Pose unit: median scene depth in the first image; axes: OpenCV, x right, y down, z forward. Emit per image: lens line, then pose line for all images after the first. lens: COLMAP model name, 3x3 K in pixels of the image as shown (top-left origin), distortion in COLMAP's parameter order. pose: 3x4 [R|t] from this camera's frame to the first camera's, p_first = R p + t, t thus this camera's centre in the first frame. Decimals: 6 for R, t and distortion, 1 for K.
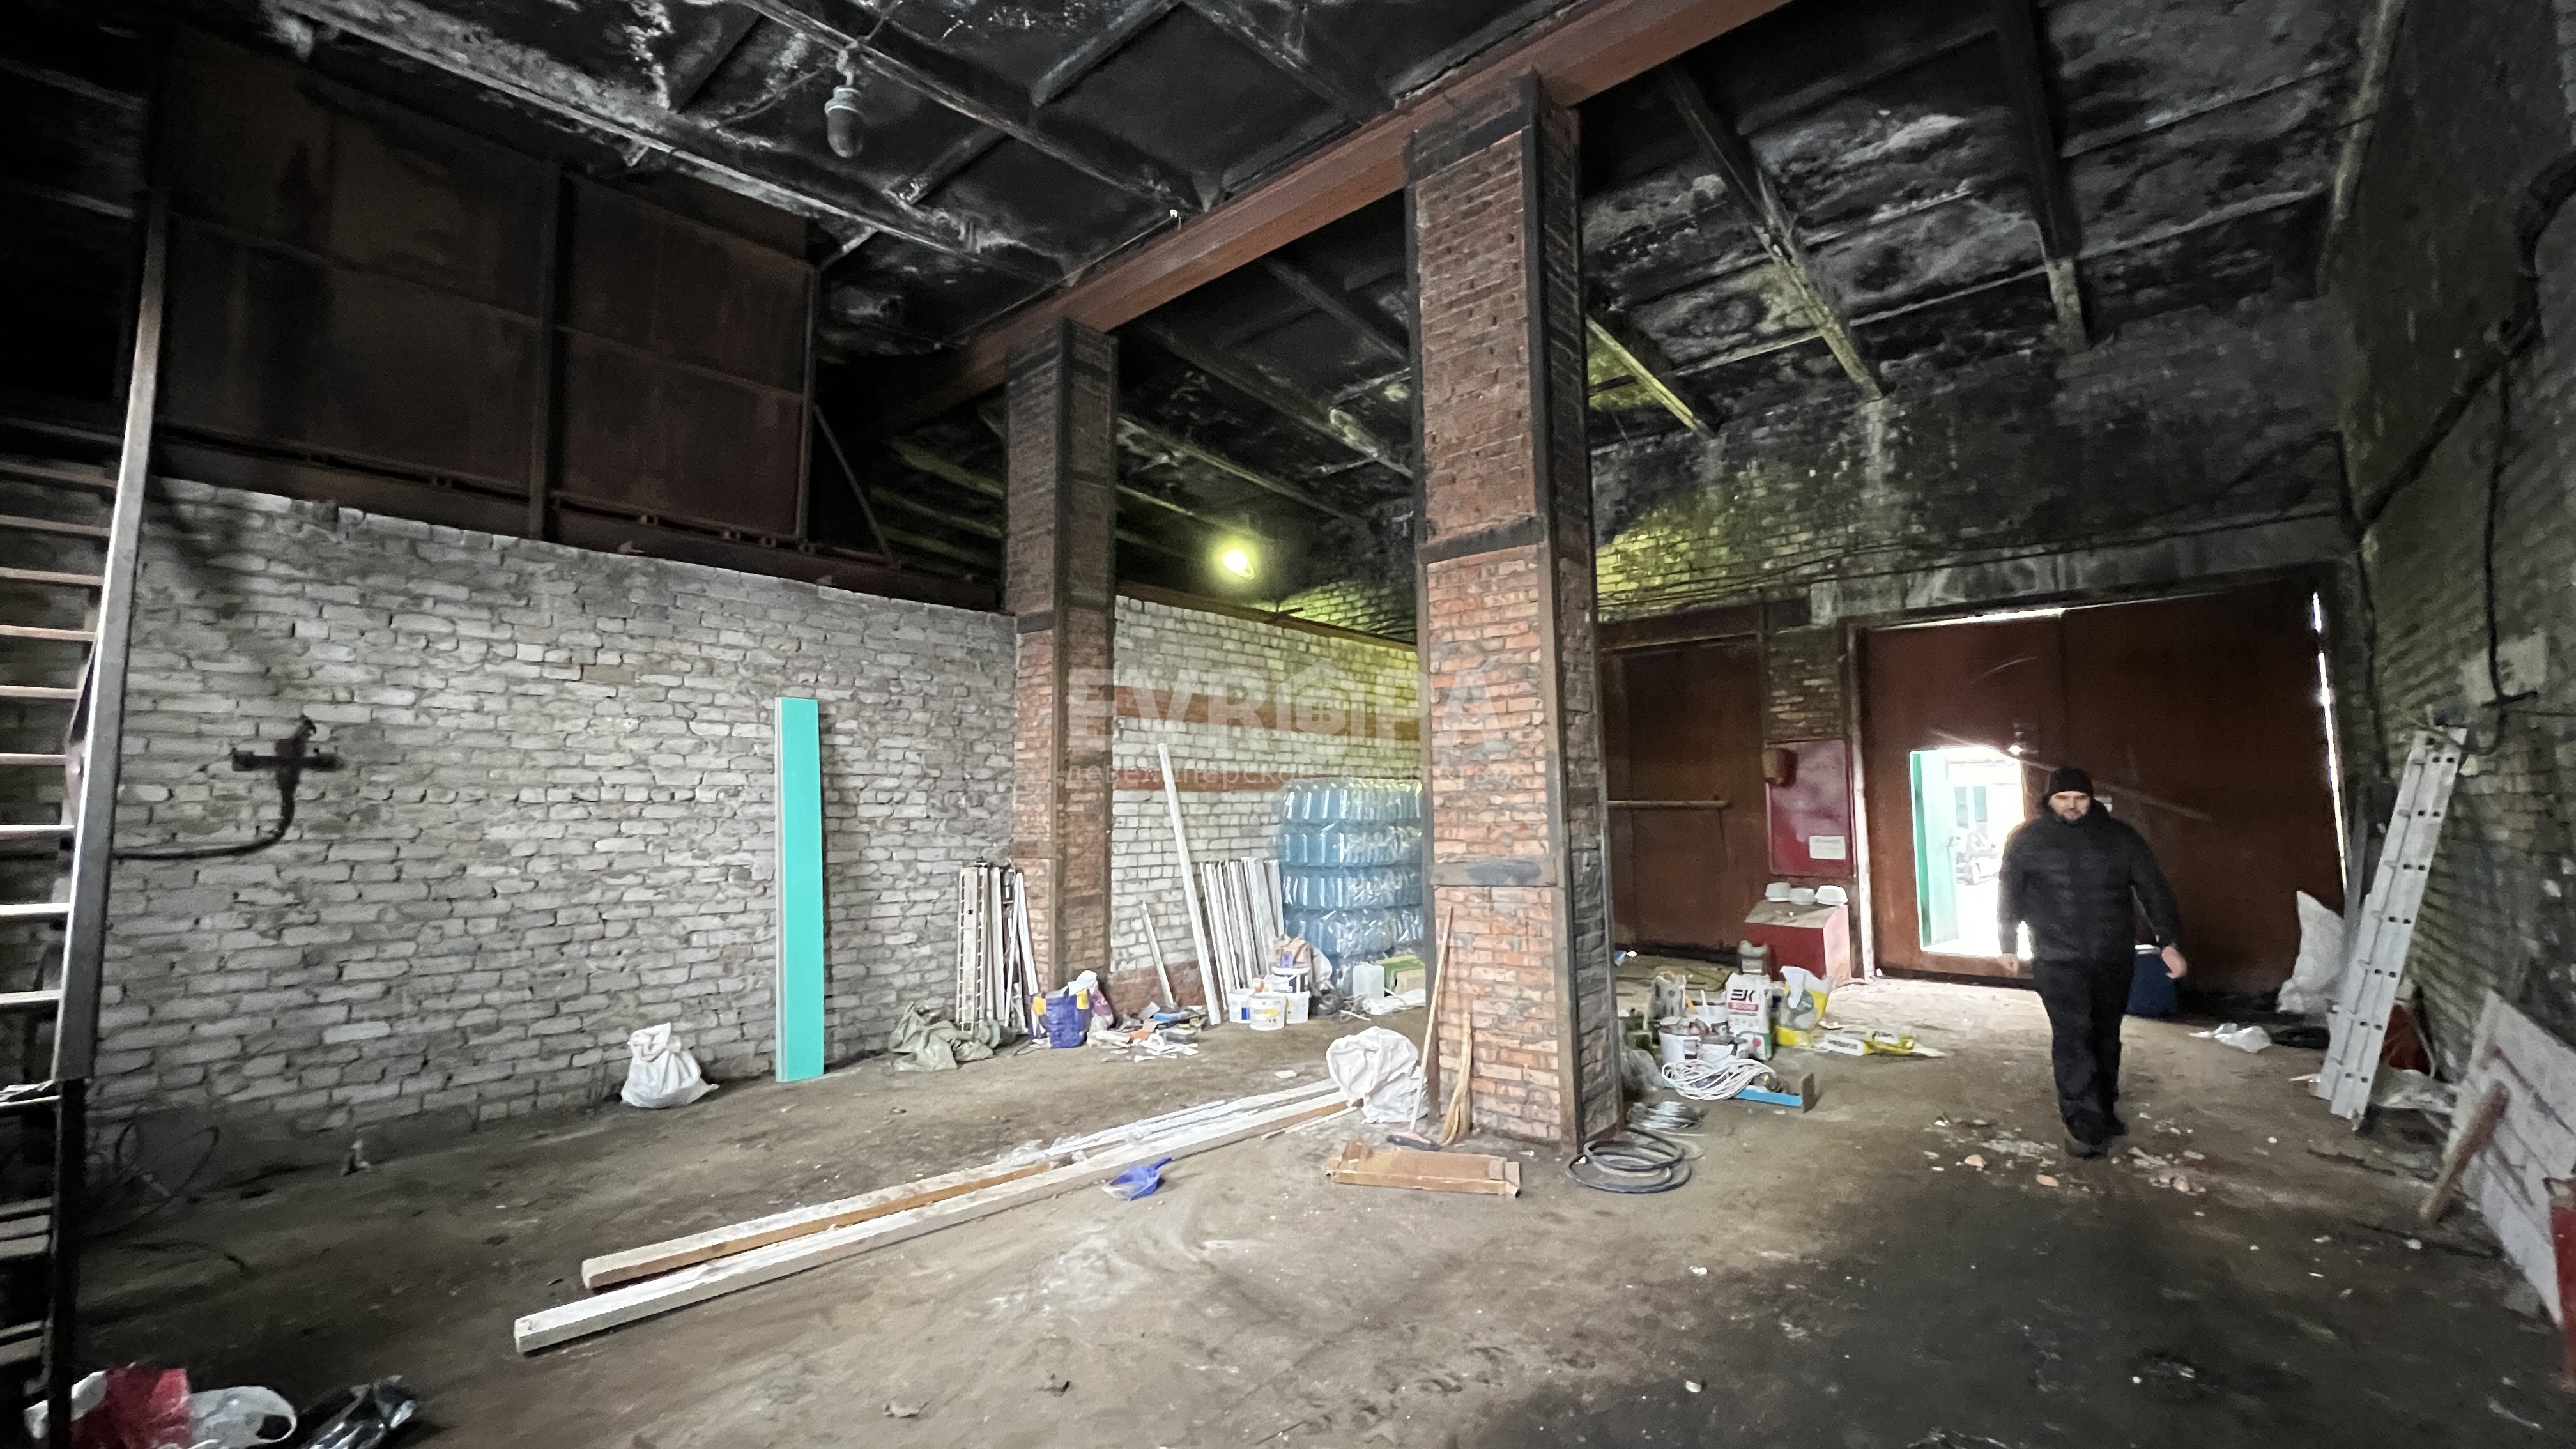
lens RADIAL K [[1027.1, 0, 1291.1], [0, 1027.1, 721.9], [0, 0, 1]] dist [-0.000503, -0.000003]
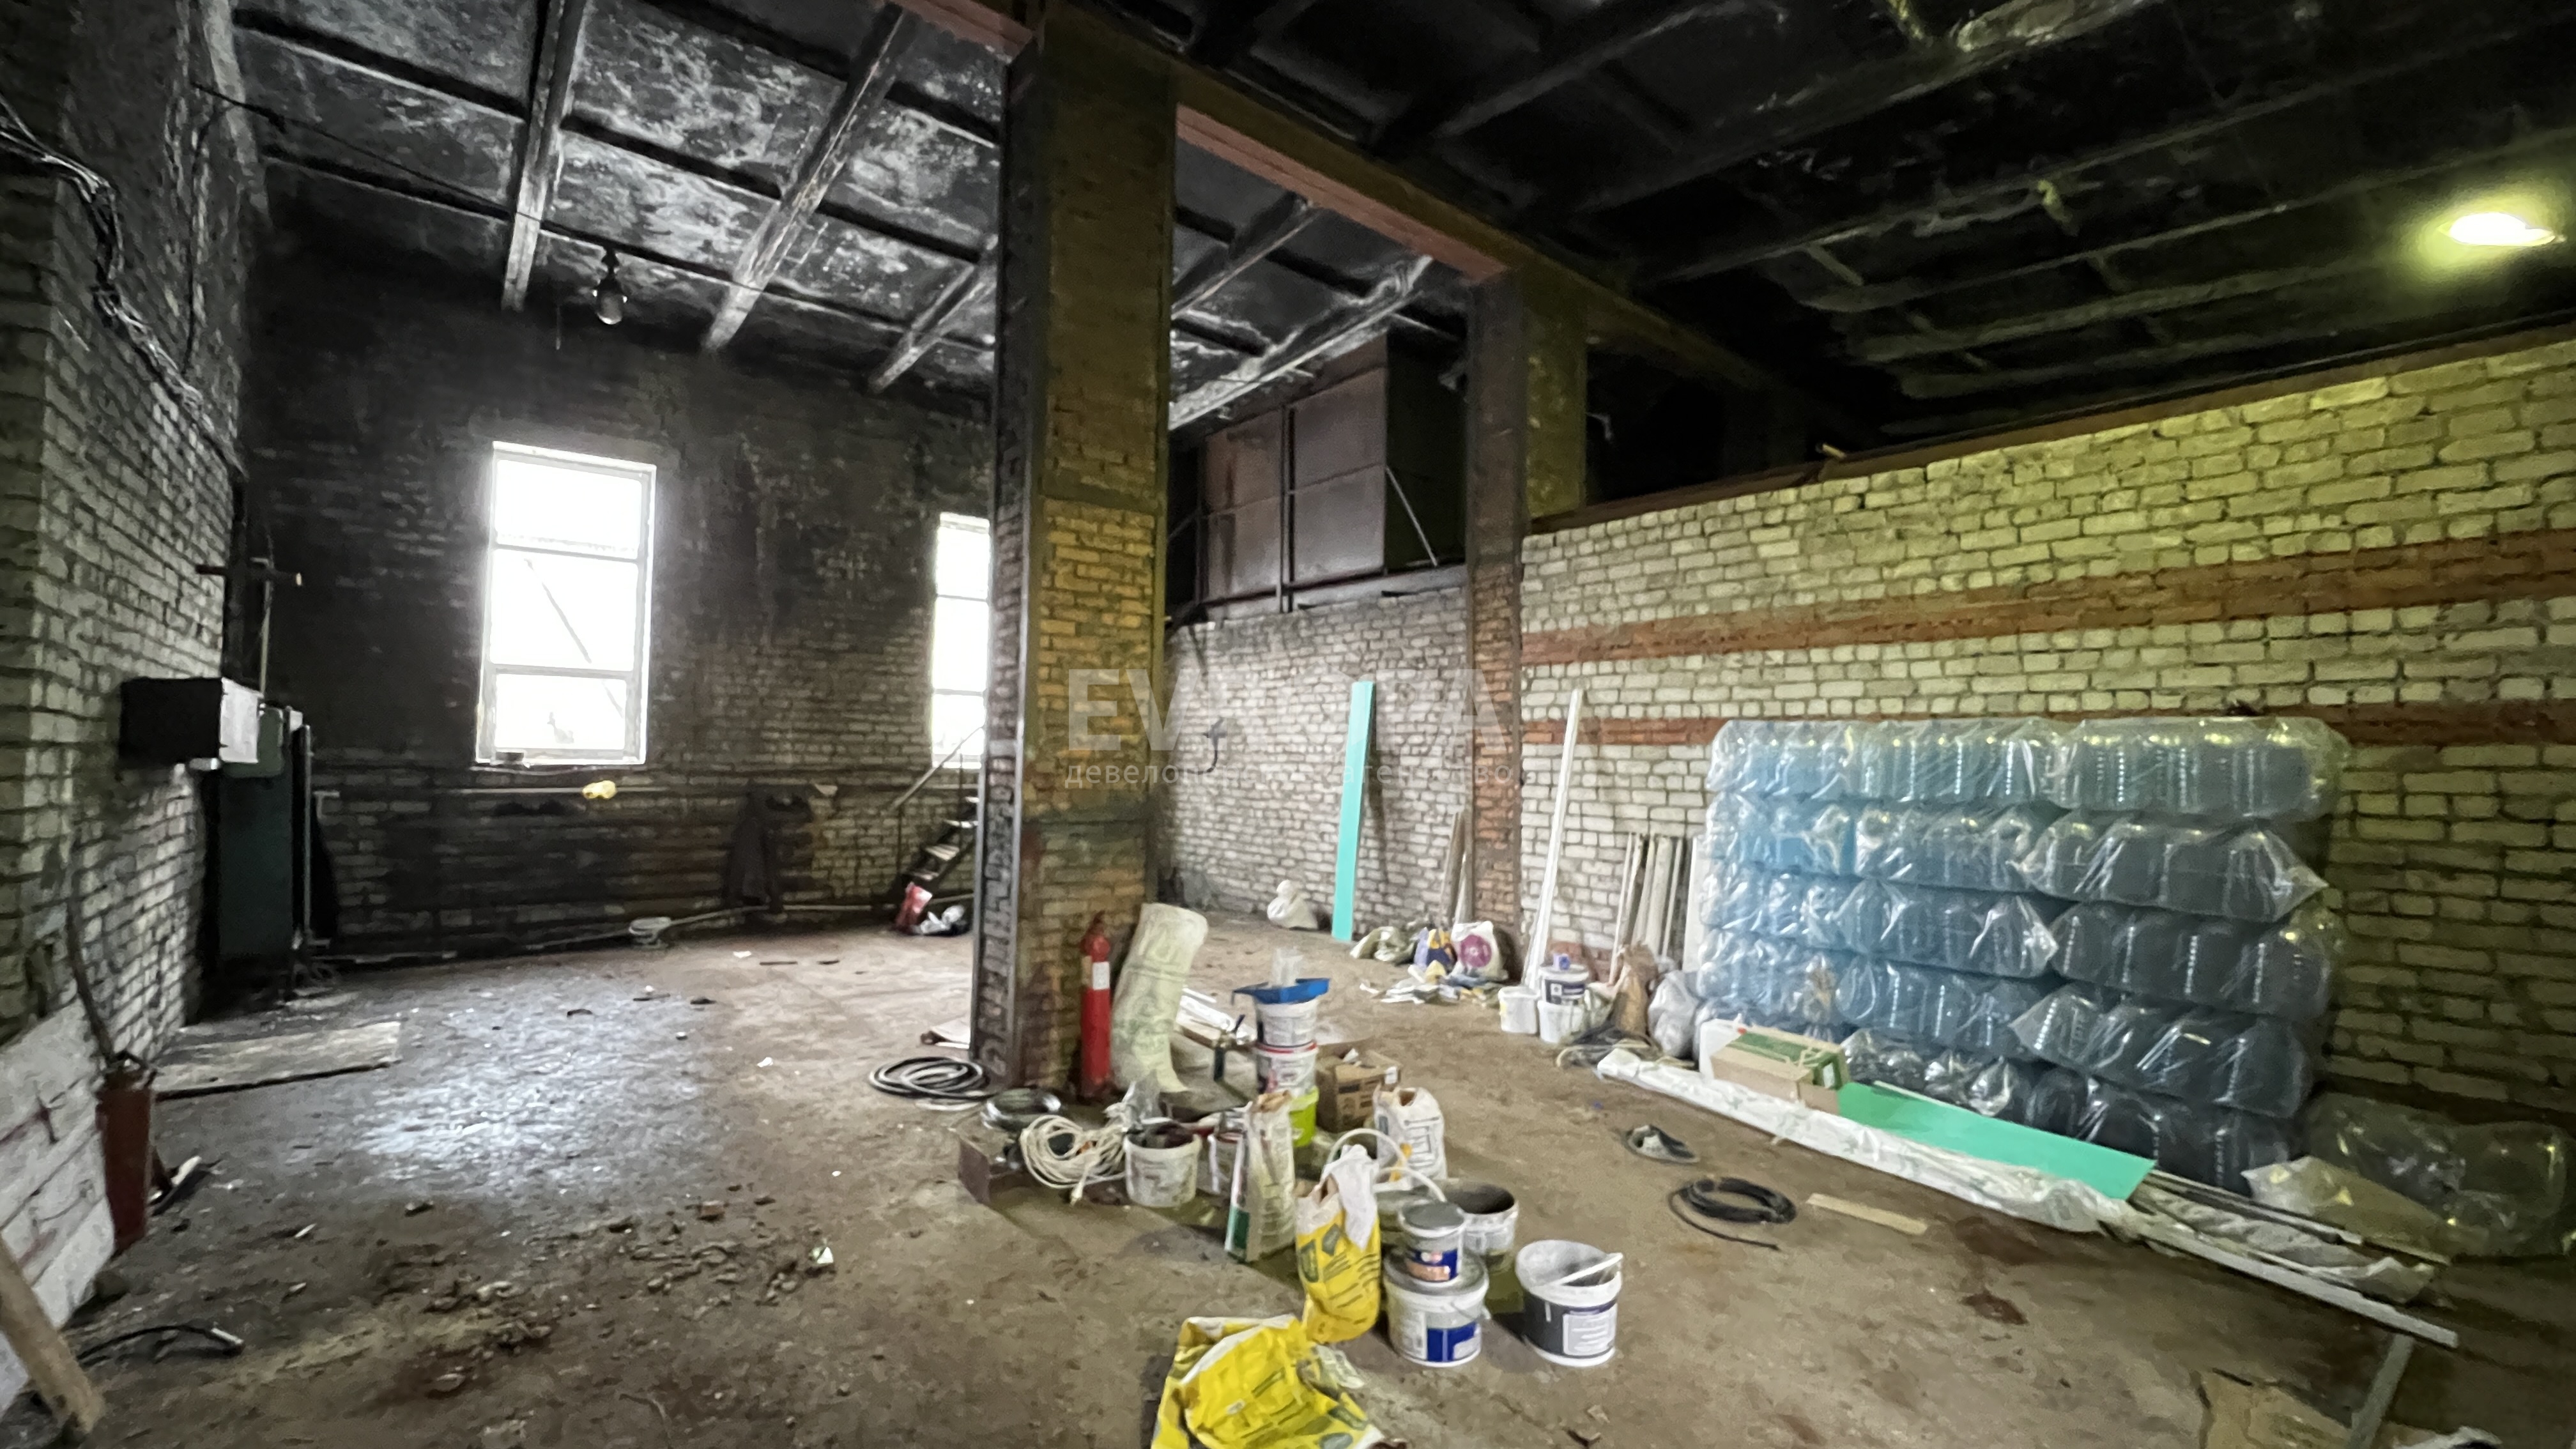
lens RADIAL K [[1072.7, 0, 1288.4], [0, 1072.7, 721.8], [0, 0, 1]] dist [-0.000172, -0.000003]
pose [[-0.184241, -0.025097, -0.982561, 0.849651], [0.067720, 0.996974, -0.038163, 0.069438], [0.980545, -0.073570, -0.181984, 0.973231]]
